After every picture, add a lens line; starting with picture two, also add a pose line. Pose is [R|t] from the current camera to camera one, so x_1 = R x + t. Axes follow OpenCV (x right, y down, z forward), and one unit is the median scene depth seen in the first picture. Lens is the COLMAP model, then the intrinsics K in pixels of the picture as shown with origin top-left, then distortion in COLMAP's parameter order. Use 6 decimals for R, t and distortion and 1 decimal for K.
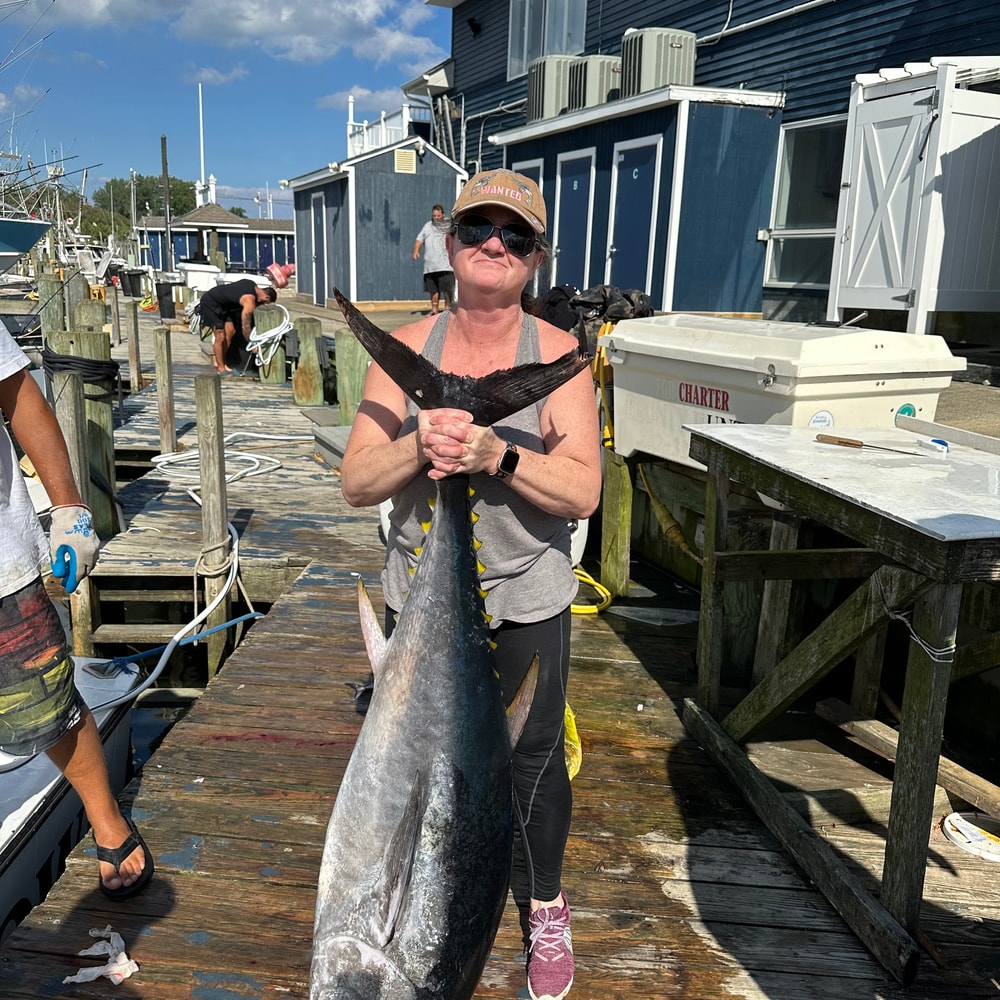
lens RADIAL K [[921.2, 0, 487.1], [0, 921.2, 501.8], [0, 0, 1]] dist [0.176692, -0.393717]
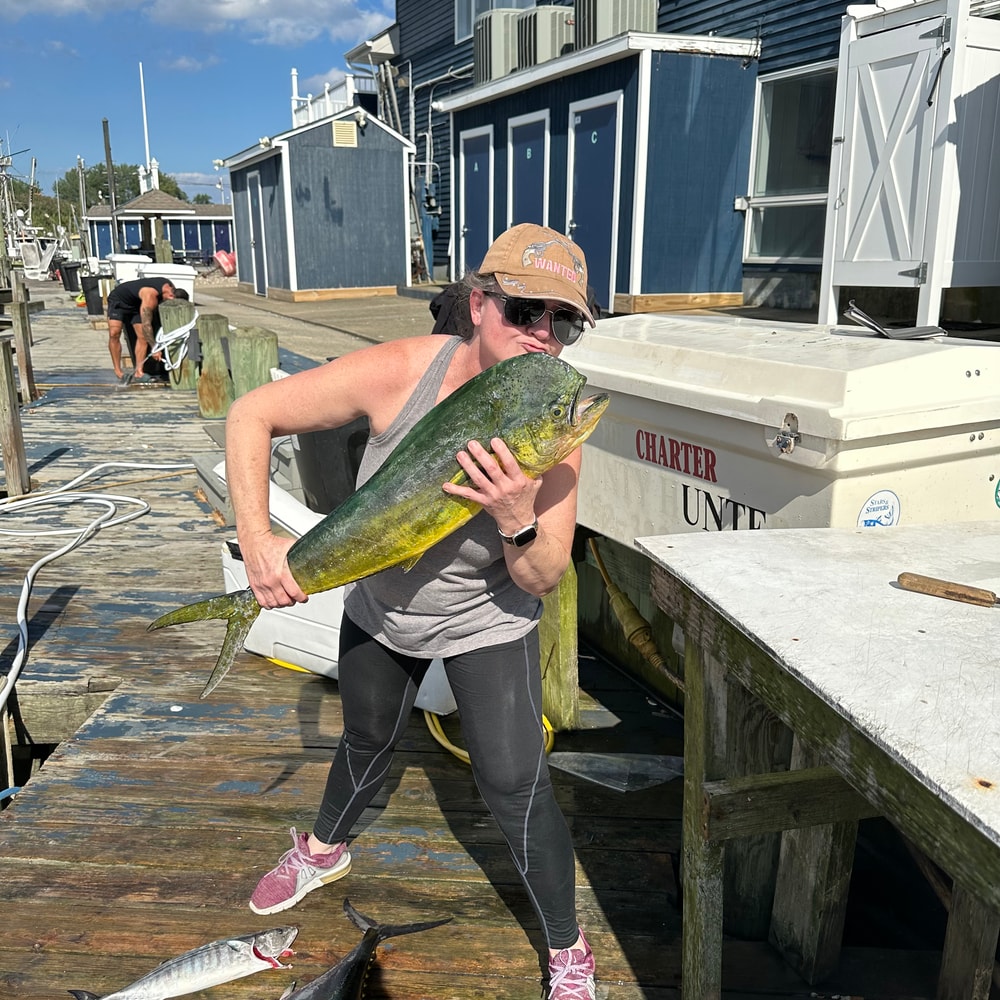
lens RADIAL K [[945.6, 0, 500.0], [0, 945.6, 500.0], [0, 0, 1]] dist [0.128298, -0.273607]
pose [[0.998677, -0.037515, 0.035172, 0.028601], [0.037089, 0.999231, 0.012685, -0.028686], [-0.035621, -0.011364, 0.999301, 0.114661]]
